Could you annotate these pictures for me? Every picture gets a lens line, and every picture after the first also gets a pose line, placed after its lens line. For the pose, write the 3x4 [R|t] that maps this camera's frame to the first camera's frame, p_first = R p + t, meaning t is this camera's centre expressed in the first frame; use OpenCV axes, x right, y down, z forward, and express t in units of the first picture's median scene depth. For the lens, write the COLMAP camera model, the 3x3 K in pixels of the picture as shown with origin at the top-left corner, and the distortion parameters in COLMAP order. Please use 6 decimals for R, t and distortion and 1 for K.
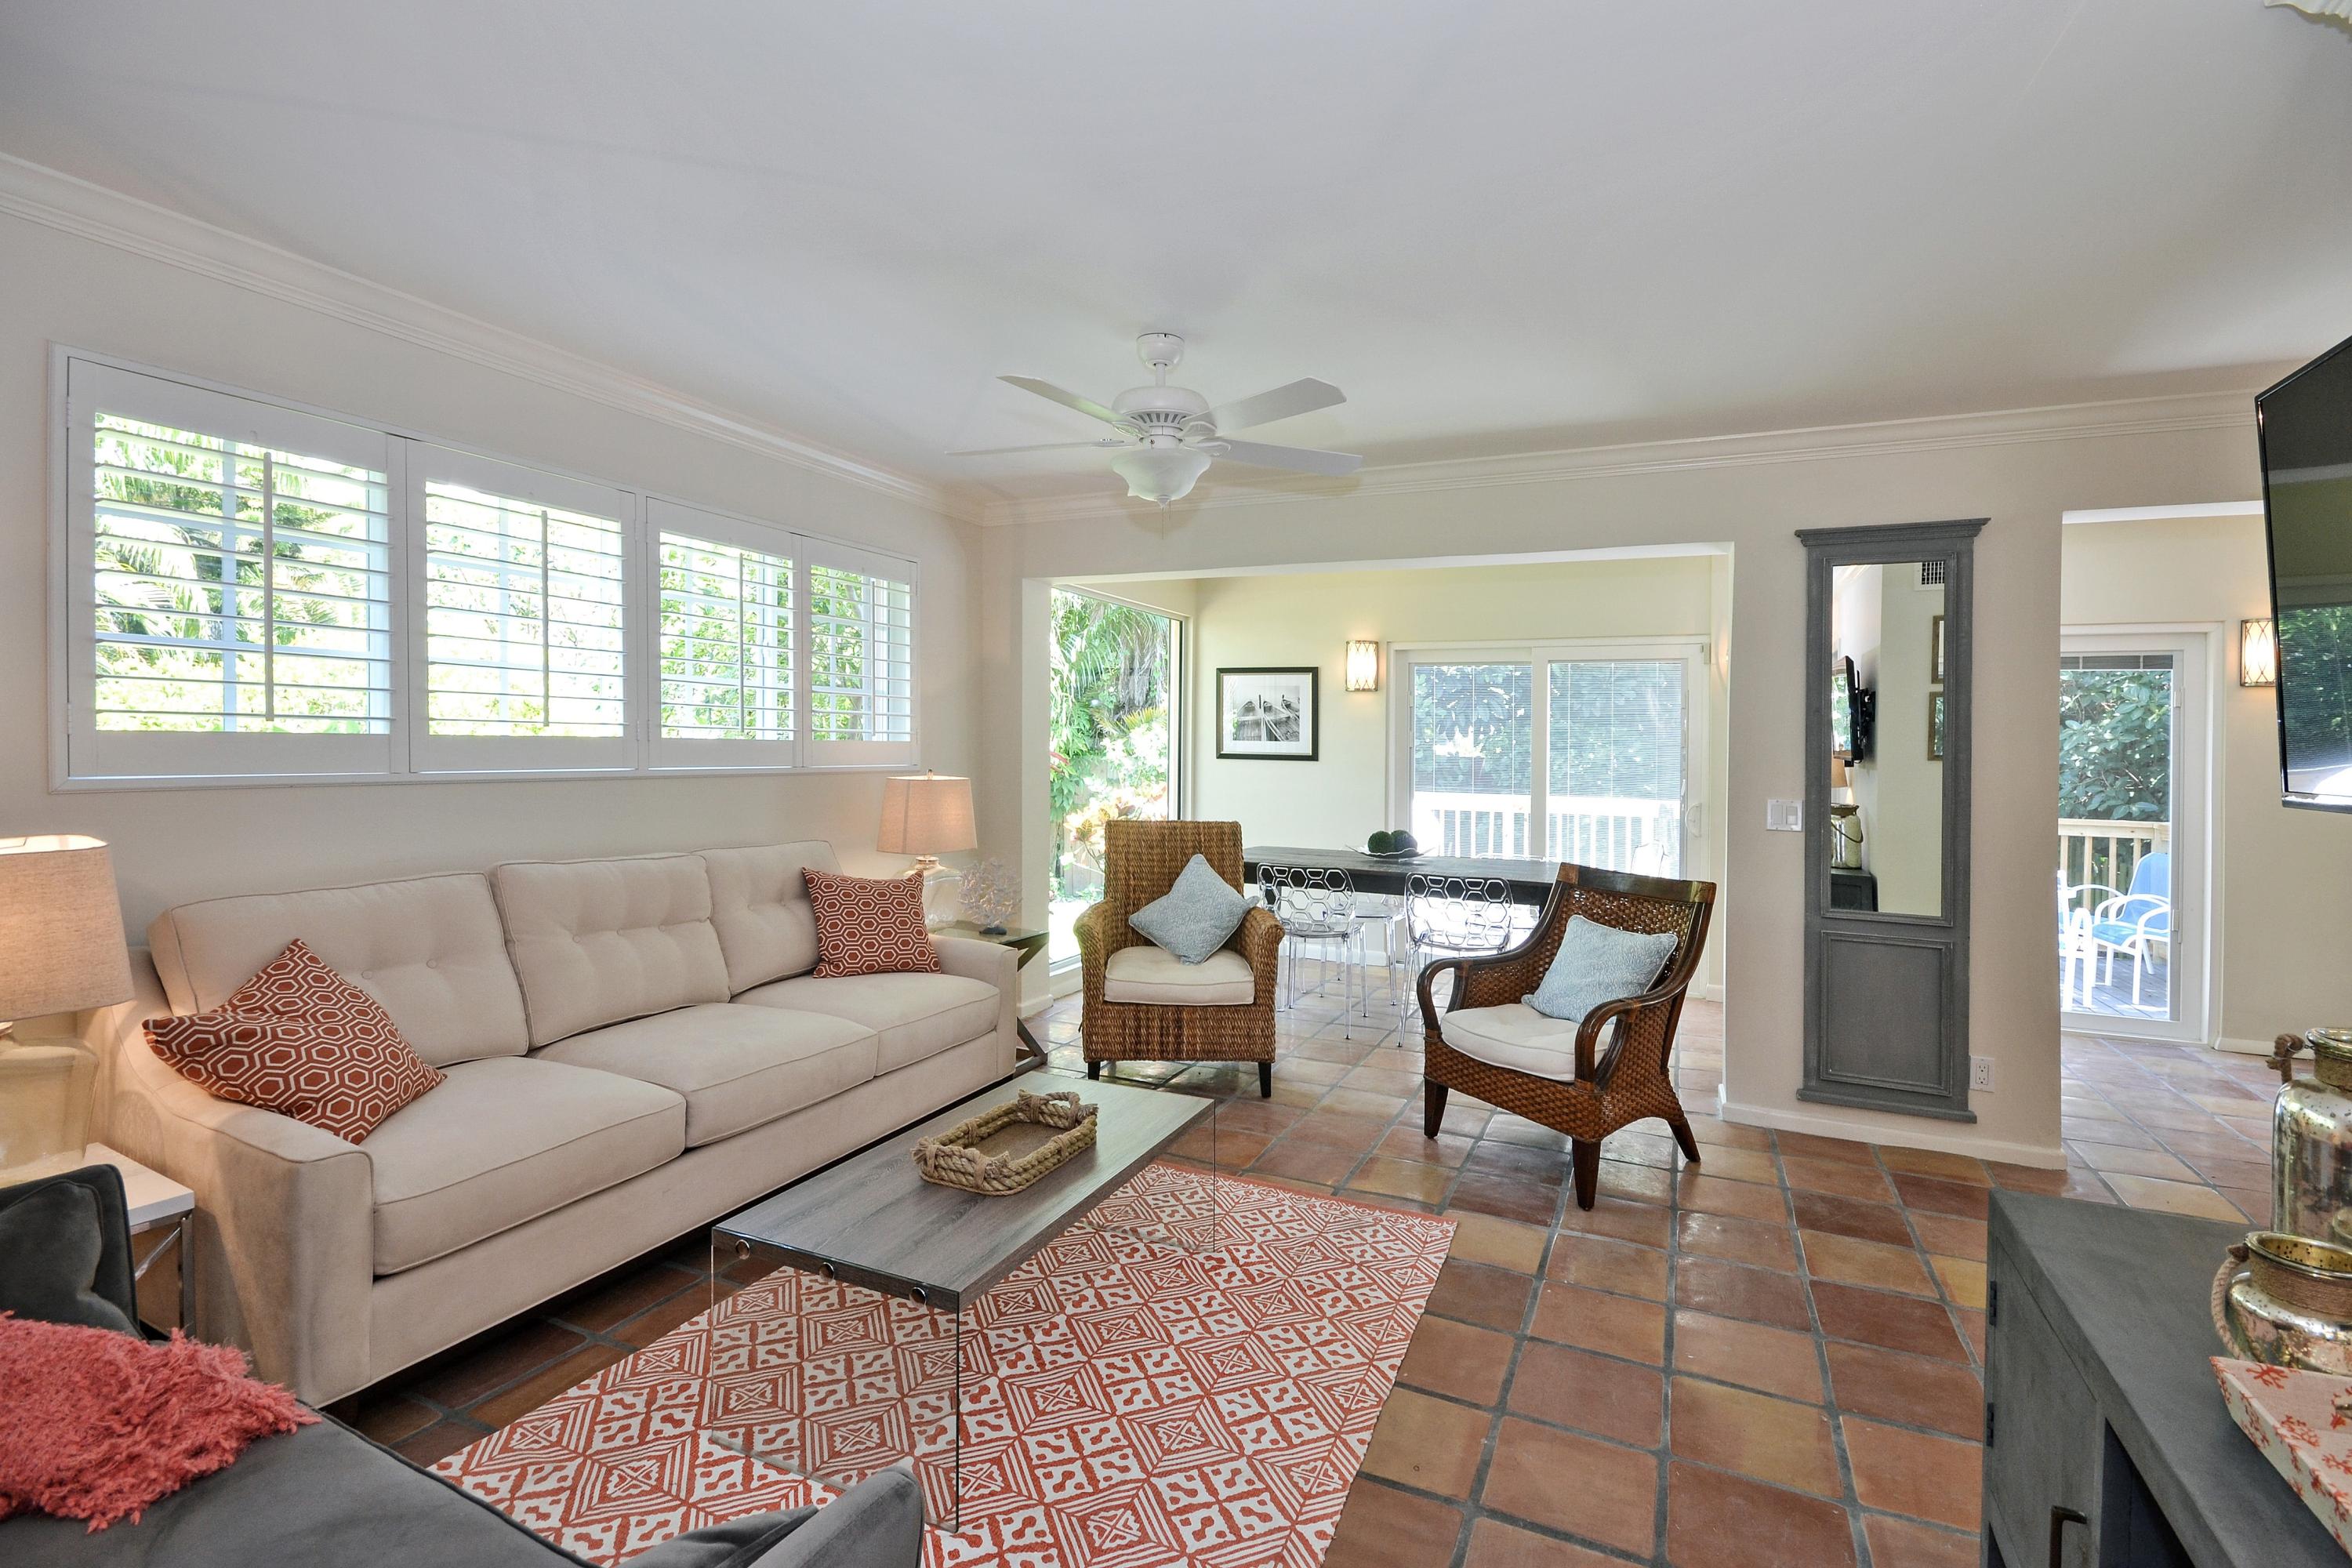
lens RADIAL K [[1060.7, 0, 1182.8], [0, 1060.7, 775.3], [0, 0, 1]] dist [-0.000740, -0.000024]
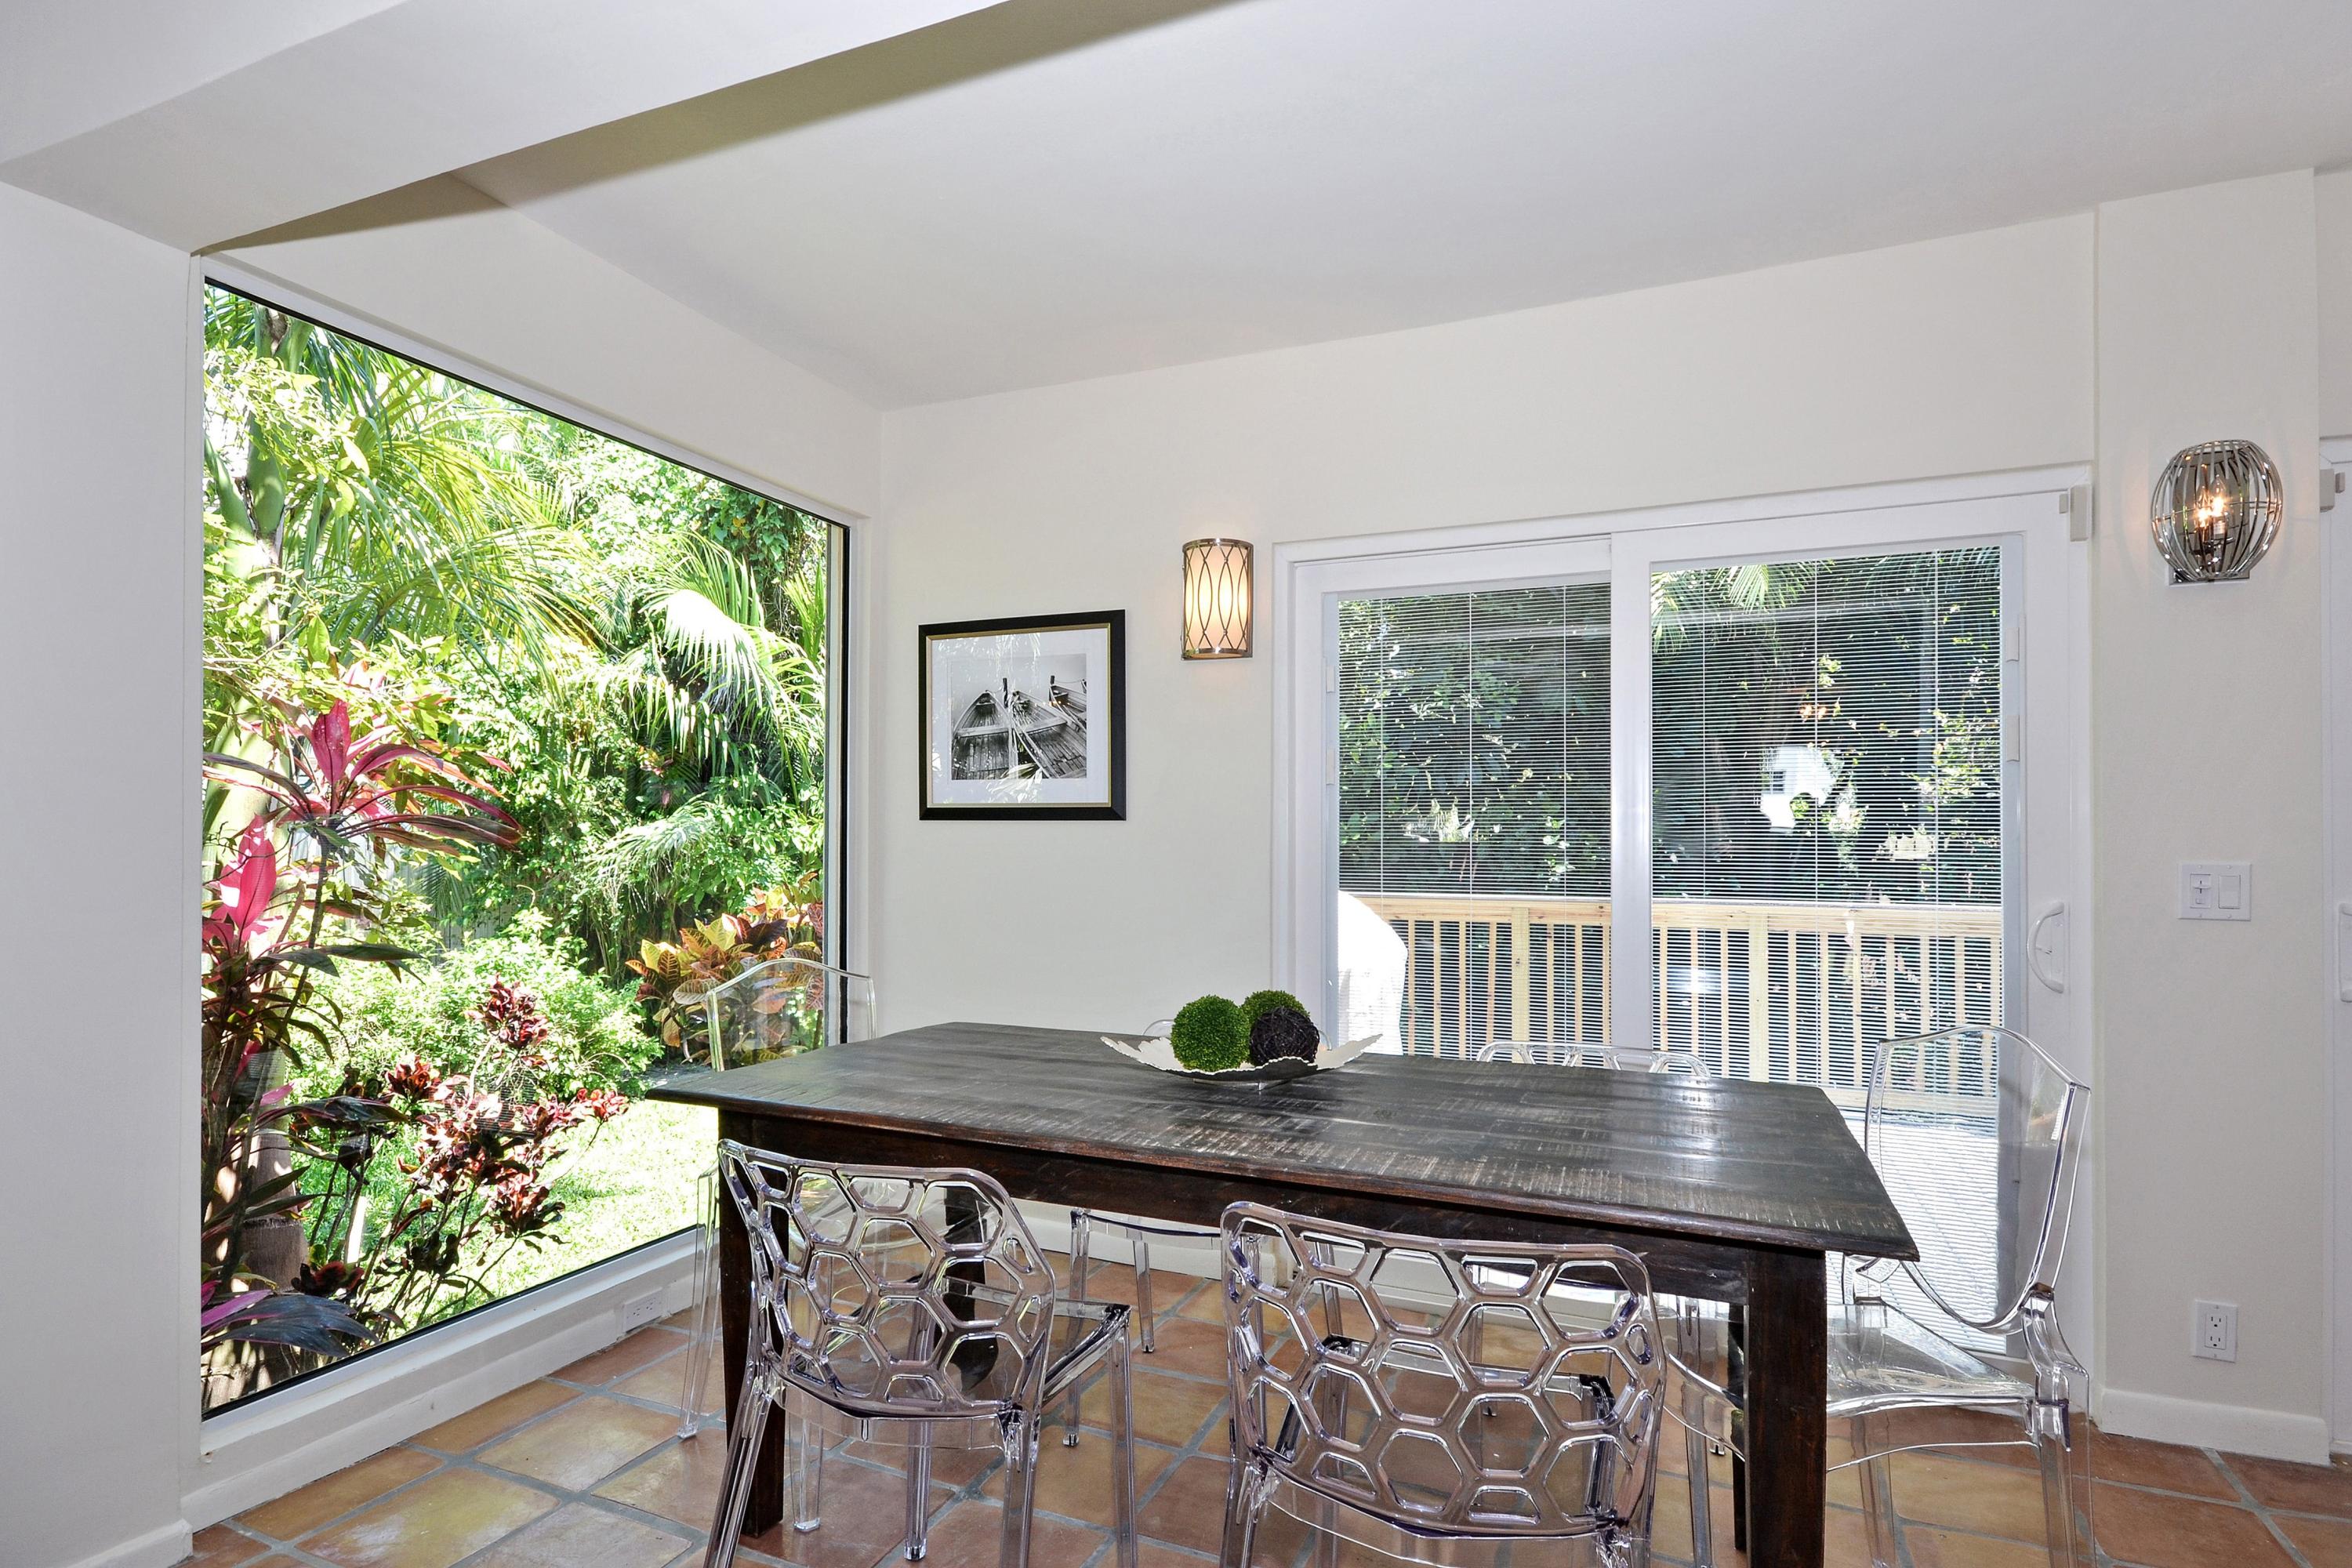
lens RADIAL K [[1197.2, 0, 1155.7], [0, 1197.2, 840.9], [0, 0, 1]] dist [0.002770, 0.000245]
pose [[0.999720, -0.005508, 0.022996, 0.125518], [0.006213, 0.999509, -0.030711, 0.010779], [-0.022816, 0.030845, 0.999264, 0.481992]]
